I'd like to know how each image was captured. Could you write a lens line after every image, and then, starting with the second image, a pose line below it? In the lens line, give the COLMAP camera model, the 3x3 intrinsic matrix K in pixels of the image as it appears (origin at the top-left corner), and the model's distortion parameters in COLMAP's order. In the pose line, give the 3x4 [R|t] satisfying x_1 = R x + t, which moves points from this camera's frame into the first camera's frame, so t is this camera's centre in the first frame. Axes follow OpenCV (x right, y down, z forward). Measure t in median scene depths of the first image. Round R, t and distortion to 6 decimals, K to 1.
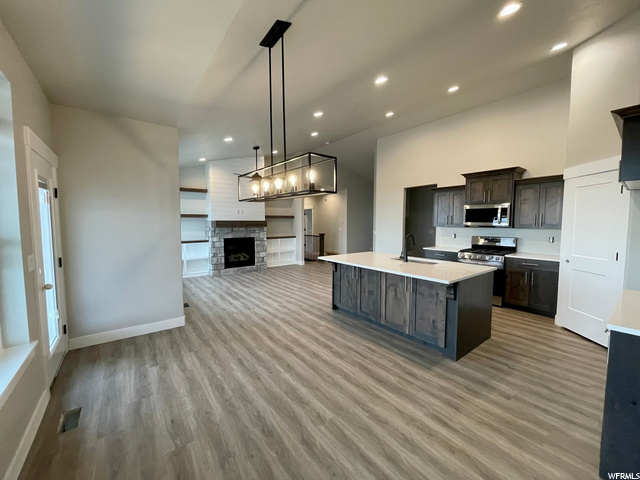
lens RADIAL K [[258.2, 0, 320.6], [0, 258.2, 240.3], [0, 0, 1]] dist [-0.005488, 0.000625]
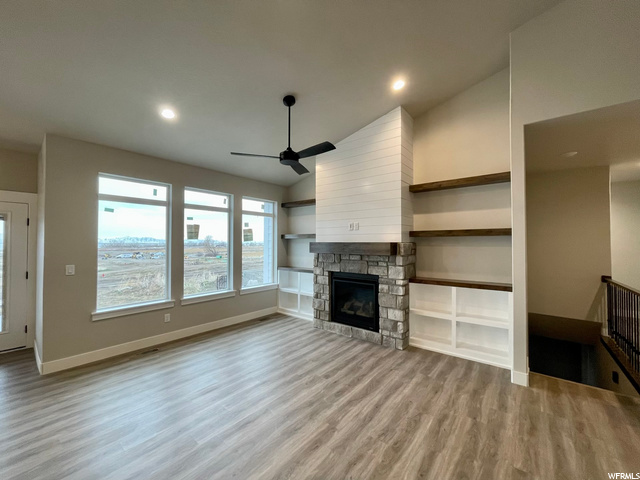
lens RADIAL K [[258.2, 0, 319.9], [0, 258.2, 237.8], [0, 0, 1]] dist [-0.005488, 0.000625]
pose [[0.218293, -0.018575, -0.975706, 0.215146], [-0.072333, 0.996761, -0.035158, -0.061094], [0.973199, 0.078251, 0.216242, 0.807490]]
